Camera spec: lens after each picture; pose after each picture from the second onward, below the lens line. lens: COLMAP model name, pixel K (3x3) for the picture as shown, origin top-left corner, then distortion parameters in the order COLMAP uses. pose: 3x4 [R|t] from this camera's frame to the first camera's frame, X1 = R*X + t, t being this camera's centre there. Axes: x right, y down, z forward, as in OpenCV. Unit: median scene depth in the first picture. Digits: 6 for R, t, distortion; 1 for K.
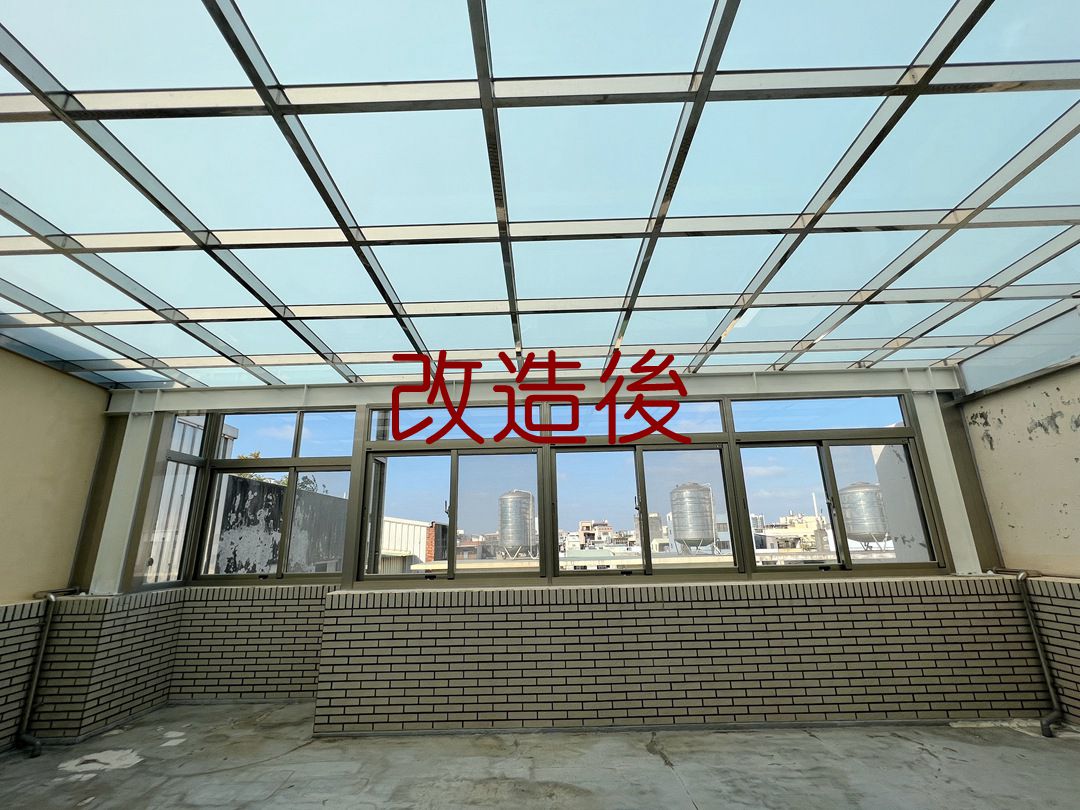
lens RADIAL K [[473.0, 0, 535.2], [0, 473.0, 404.7], [0, 0, 1]] dist [0.000839, 0.000492]
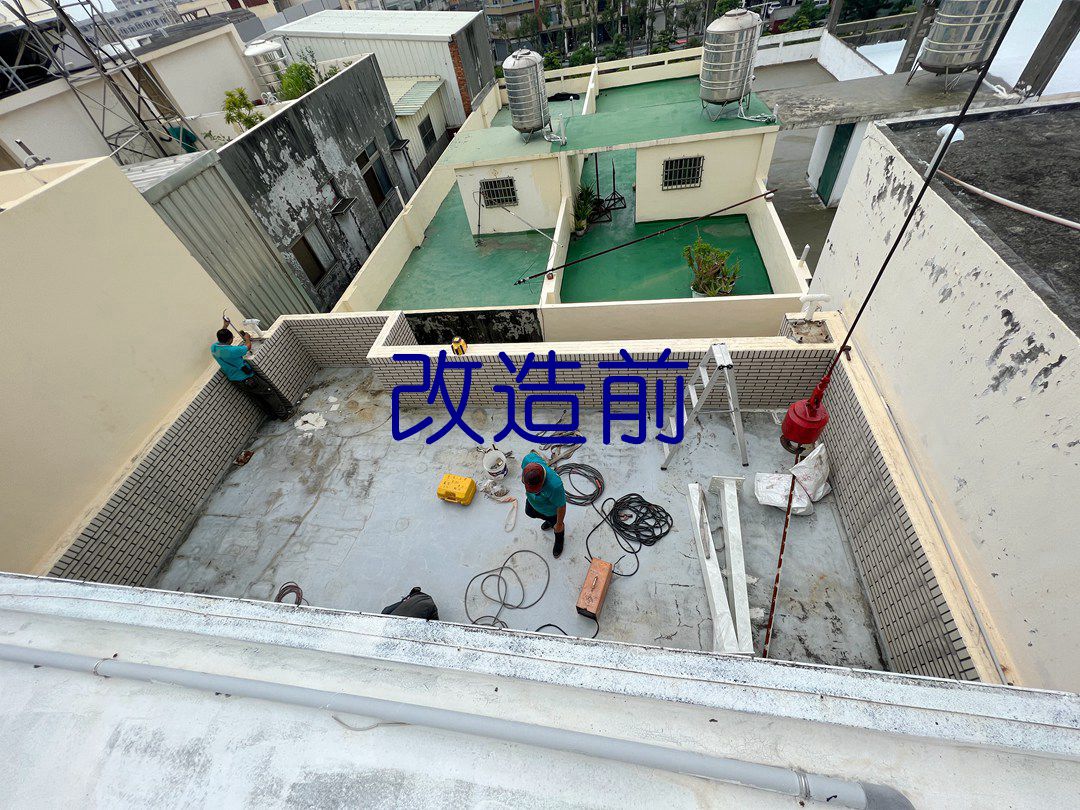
lens RADIAL K [[433.4, 0, 538.6], [0, 433.4, 410.3], [0, 0, 1]] dist [0.001434, -0.000169]
pose [[0.984804, 0.021080, -0.172387, 0.355627], [0.149587, 0.401344, 0.903630, -0.698004], [0.088235, -0.915685, 0.392092, 0.265778]]
